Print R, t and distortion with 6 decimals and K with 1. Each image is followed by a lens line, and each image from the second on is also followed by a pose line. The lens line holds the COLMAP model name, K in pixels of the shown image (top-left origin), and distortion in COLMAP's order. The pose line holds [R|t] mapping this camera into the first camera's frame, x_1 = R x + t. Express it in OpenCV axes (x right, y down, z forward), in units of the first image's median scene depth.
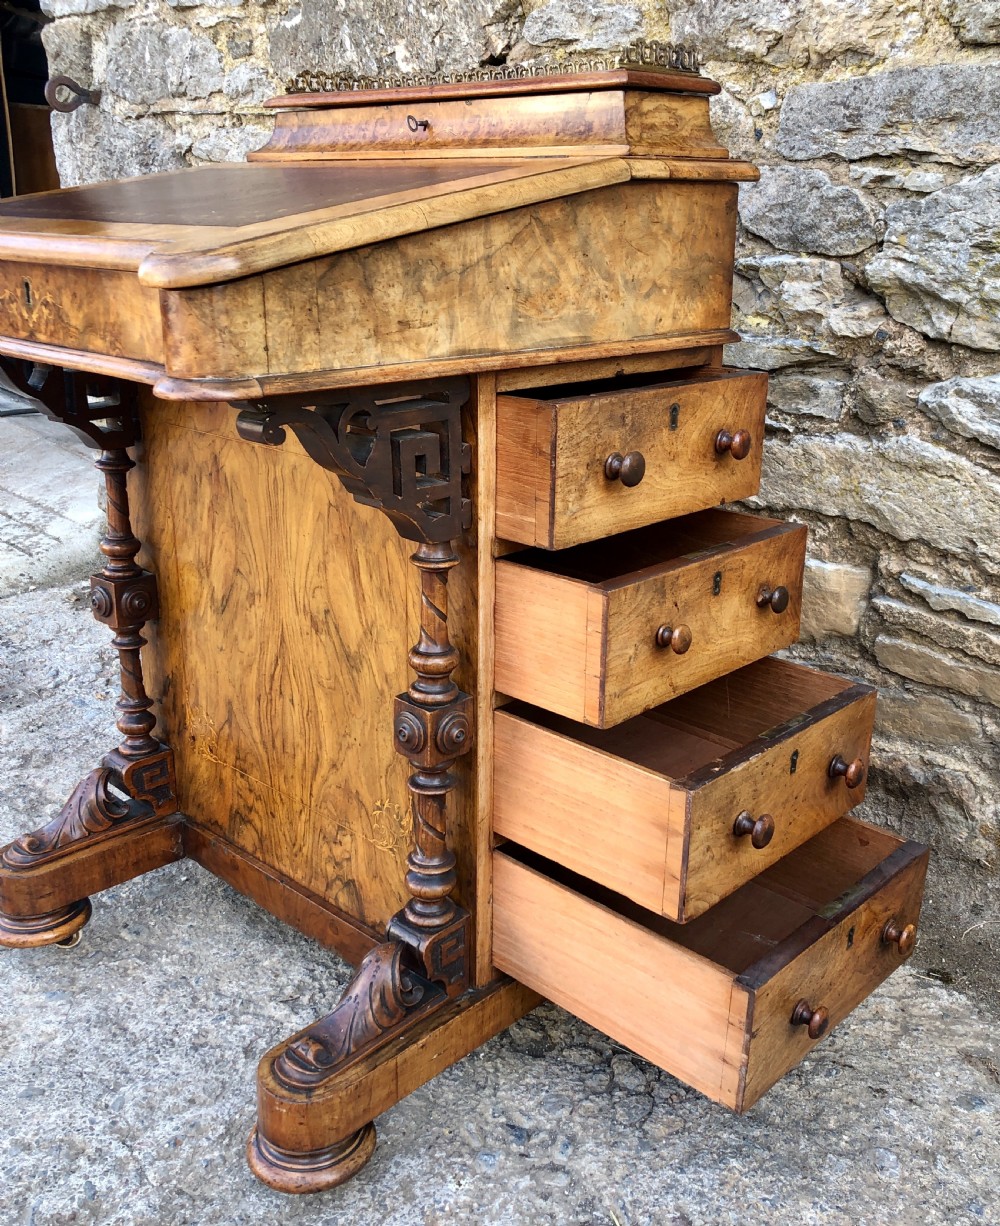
lens RADIAL K [[1178.9, 0, 547.6], [0, 1178.9, 596.7], [0, 0, 1]] dist [0.020138, 0.000000]
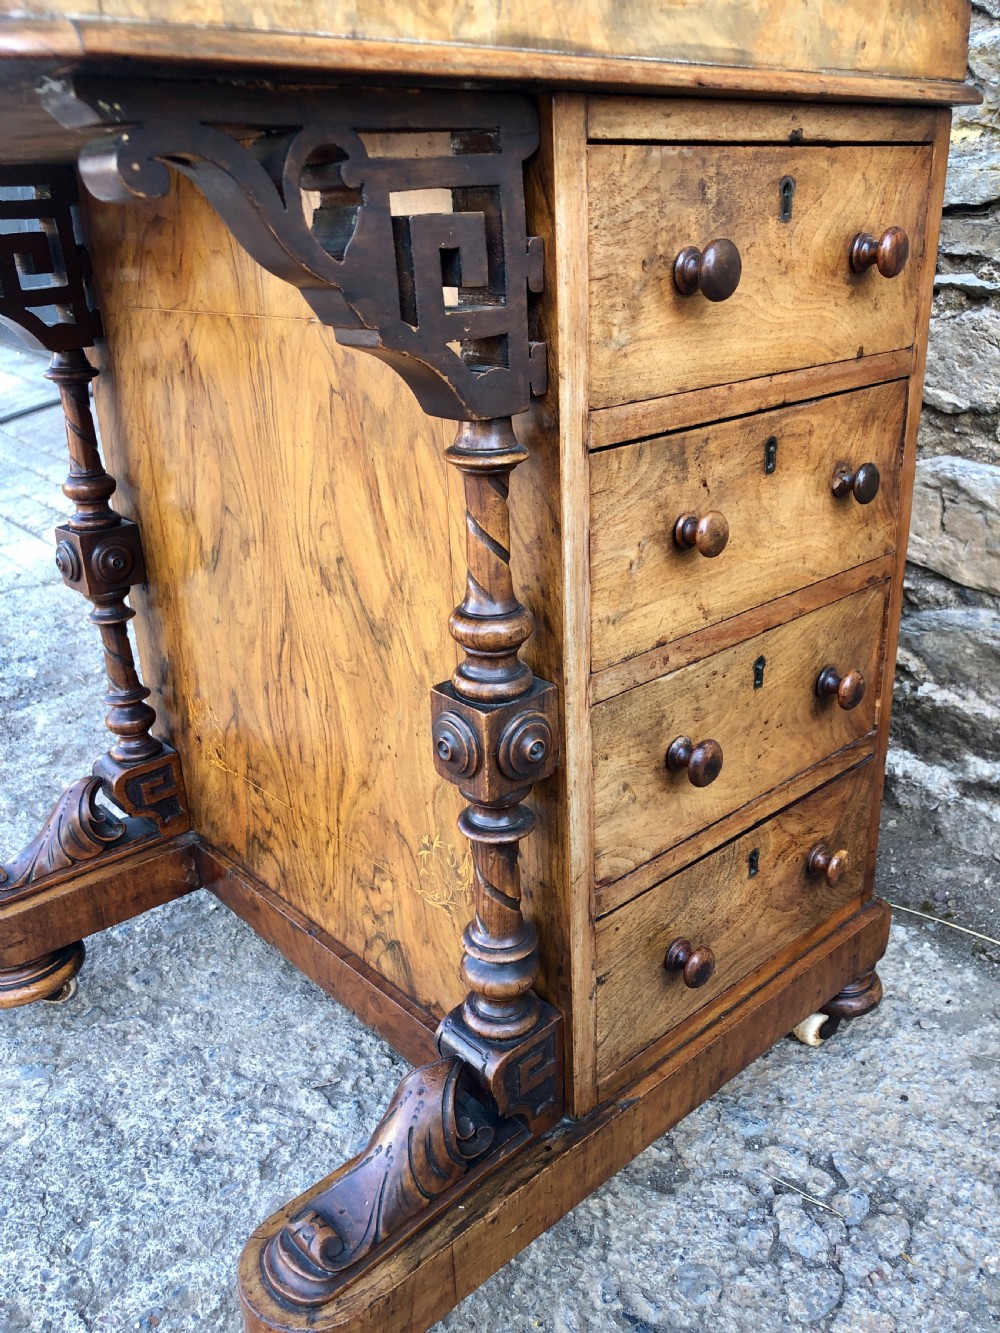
lens RADIAL K [[1093.2, 0, 502.5], [0, 1093.2, 658.6], [0, 0, 1]] dist [0.036395, -0.037522]
pose [[0.992113, -0.015419, -0.124394, -0.017144], [0.024401, 0.997177, 0.071011, 0.024426], [0.122947, -0.073487, 0.989689, 0.356574]]
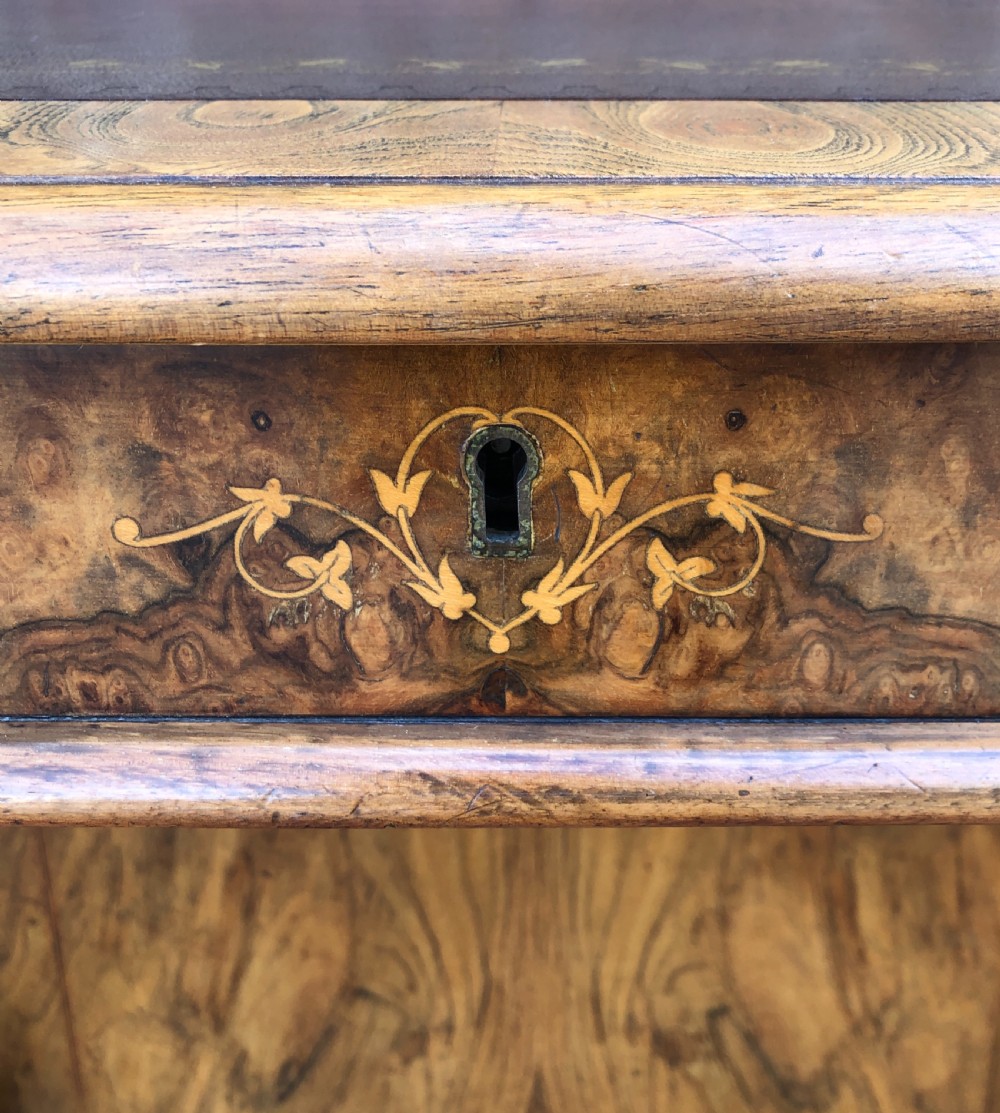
lens RADIAL K [[1170.3, 0, 545.2], [0, 1170.3, 438.5], [0, 0, 1]] dist [-0.010082, 0.000000]
pose [[0.744264, -0.211826, 0.633405, -0.412833], [0.219841, 0.973222, 0.067151, -0.207023], [-0.630667, 0.089270, 0.770902, 0.640485]]
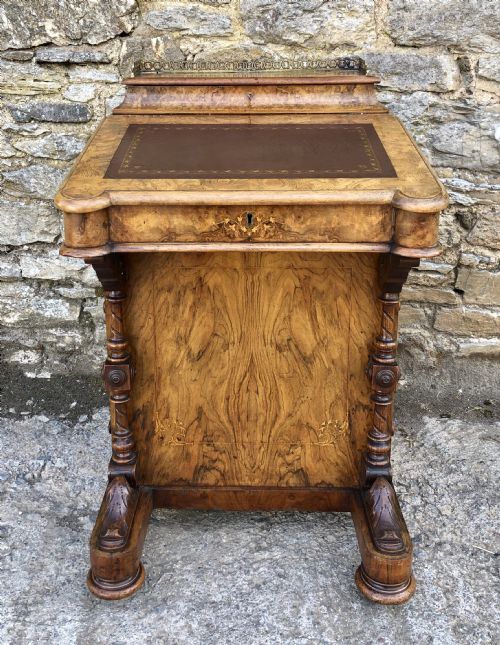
lens RADIAL K [[725.2, 0, 231.6], [0, 725.2, 231.3], [0, 0, 1]] dist [0.022360, 0.000000]
pose [[0.761277, -0.197458, 0.617631, -0.906337], [0.220911, 0.974503, 0.039261, -0.218081], [-0.609636, 0.106552, 0.785488, 0.059816]]
